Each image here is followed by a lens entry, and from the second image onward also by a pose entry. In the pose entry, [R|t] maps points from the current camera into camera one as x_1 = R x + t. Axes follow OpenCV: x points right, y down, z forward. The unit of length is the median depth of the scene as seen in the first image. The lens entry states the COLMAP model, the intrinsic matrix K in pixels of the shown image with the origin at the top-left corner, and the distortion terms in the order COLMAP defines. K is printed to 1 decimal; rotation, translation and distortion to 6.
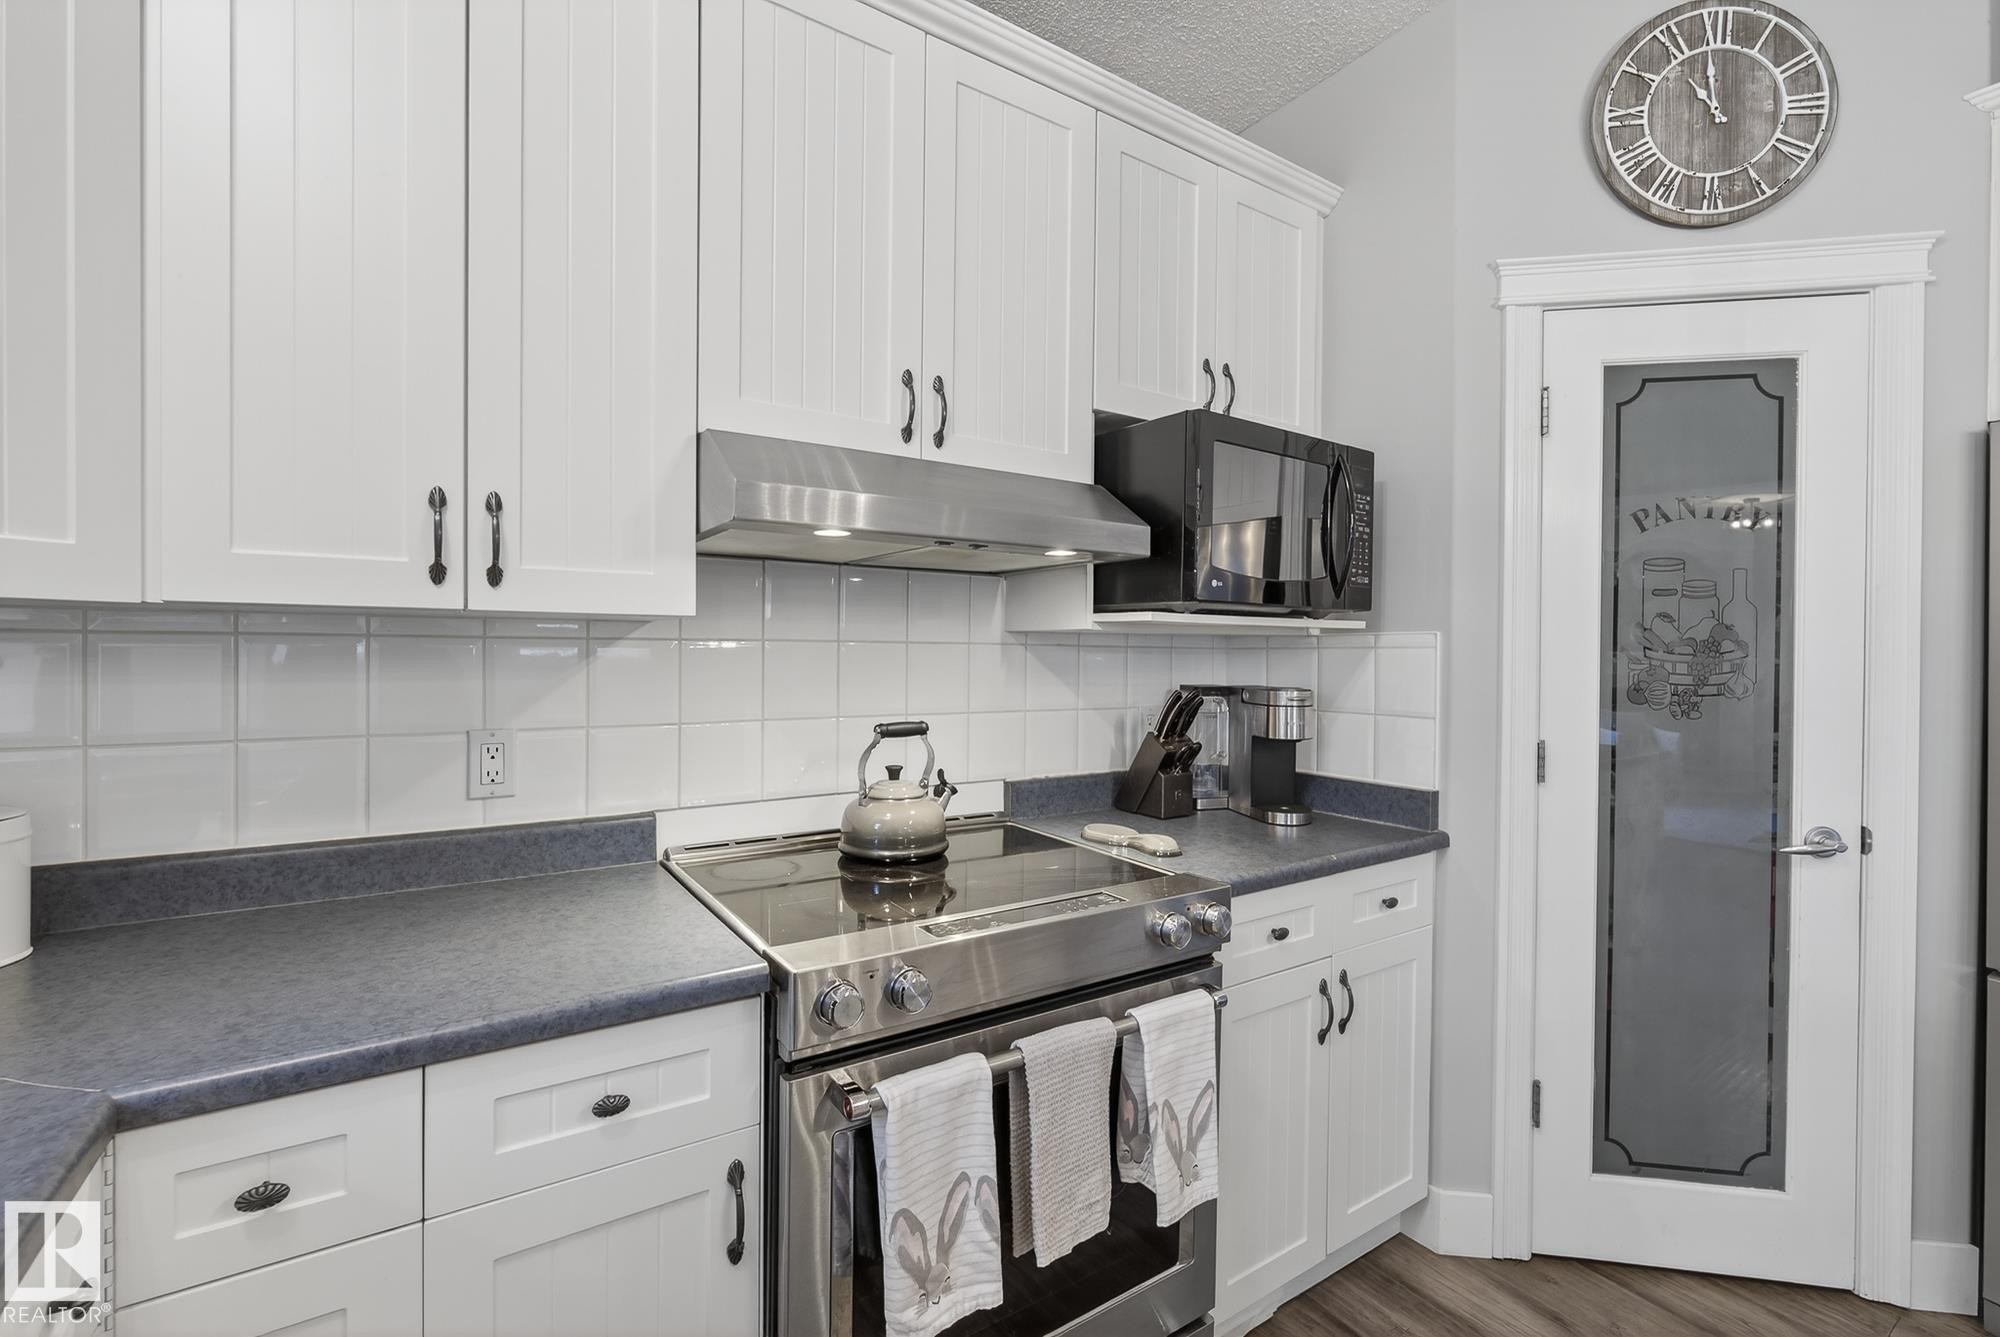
lens RADIAL K [[868.5, 0, 1003.6], [0, 868.5, 660.1], [0, 0, 1]] dist [-0.014581, 0.003193]
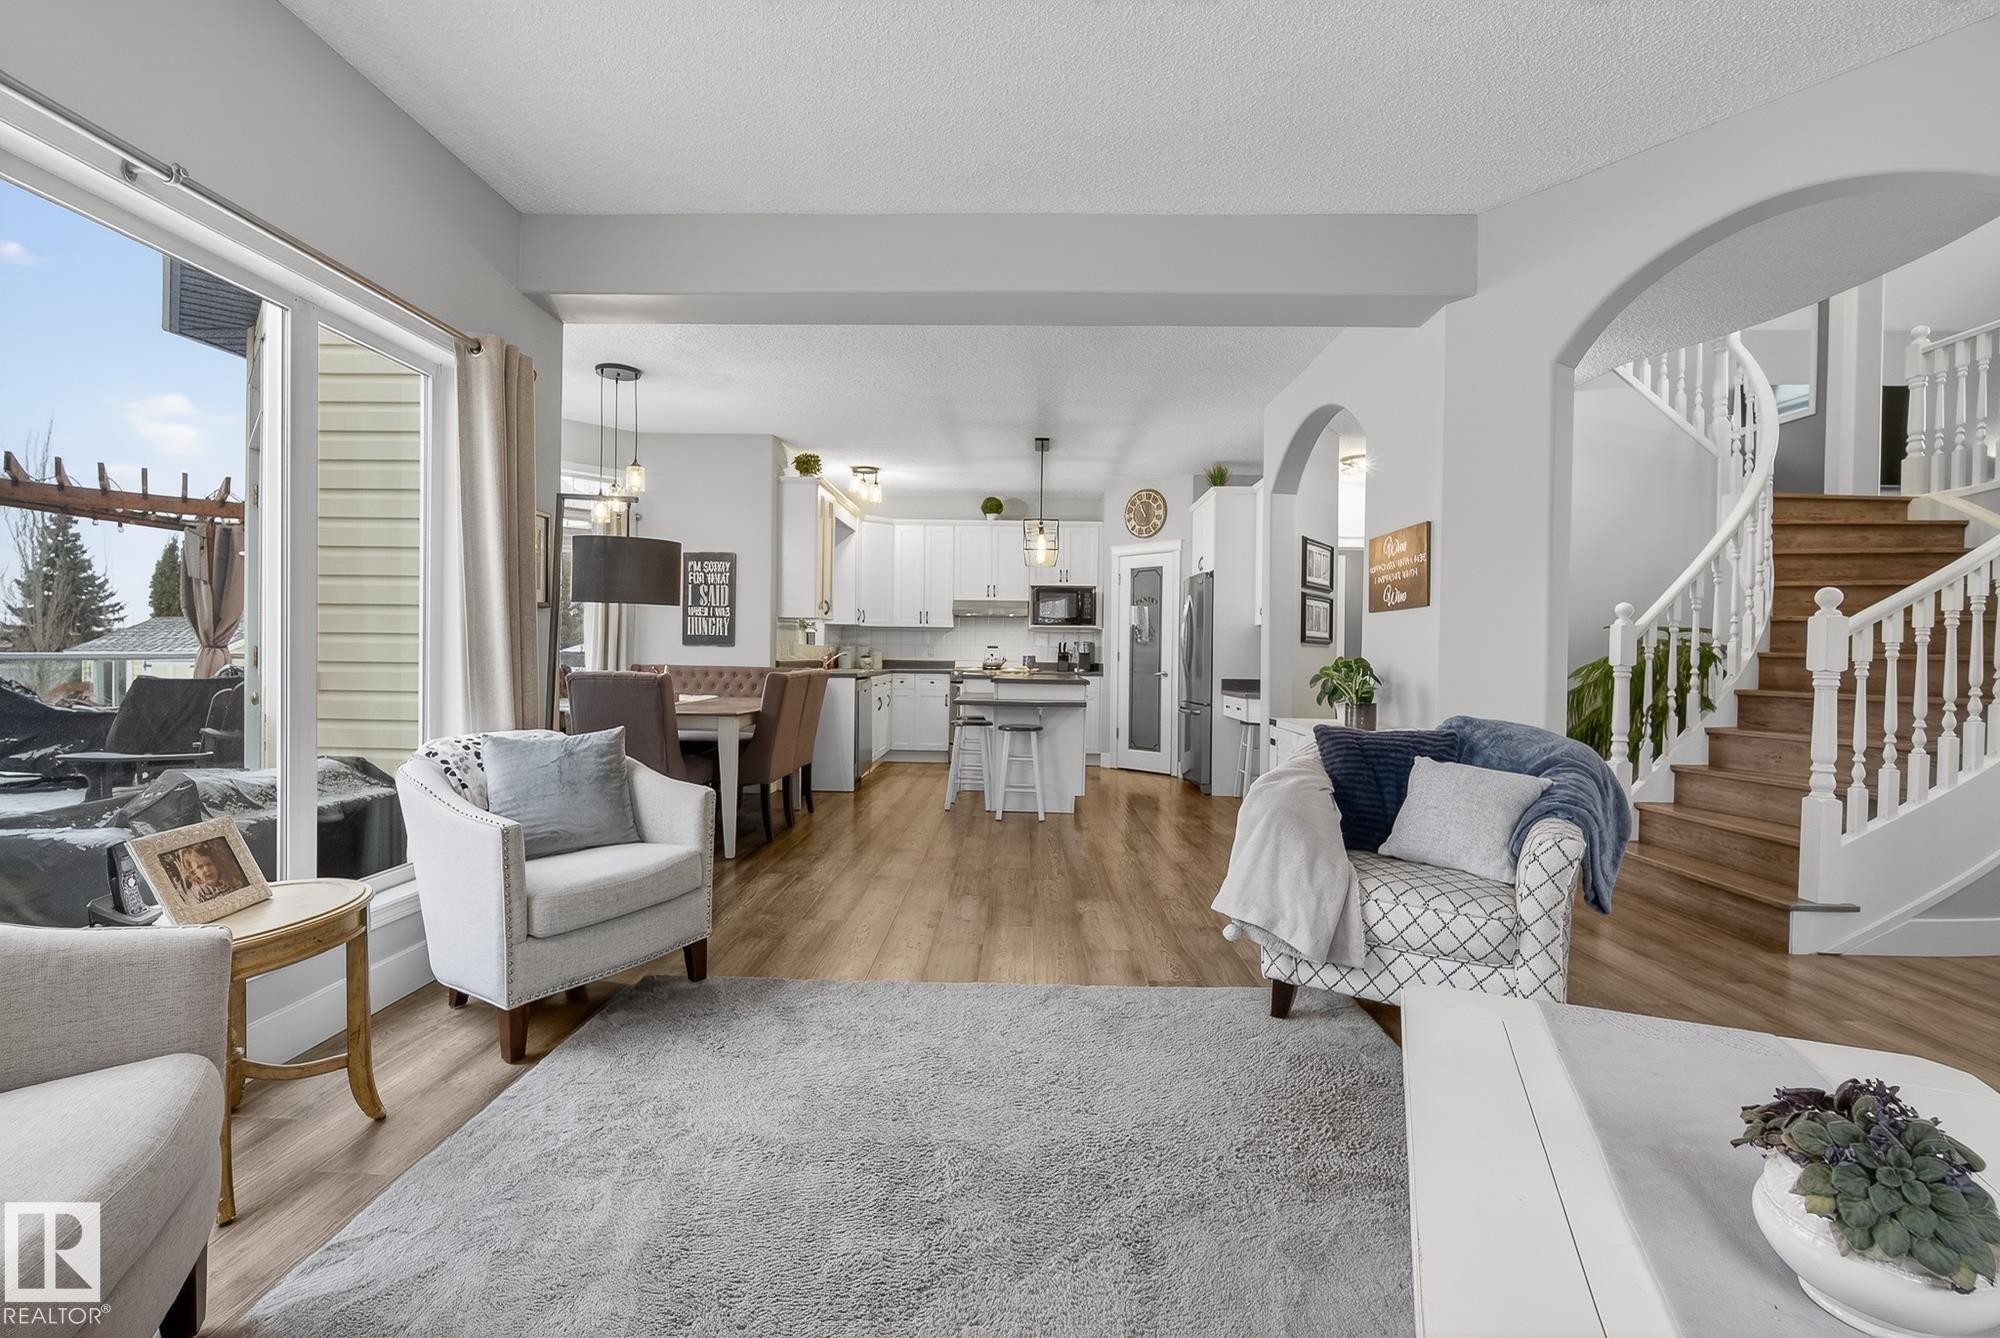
lens RADIAL K [[868.5, 0, 1007.2], [0, 868.5, 662.9], [0, 0, 1]] dist [-0.014581, 0.003193]
pose [[0.820631, 0.010393, -0.571363, 3.100602], [-0.013724, 0.999905, -0.001524, 0.186761], [0.571293, 0.009092, 0.820696, -3.461201]]
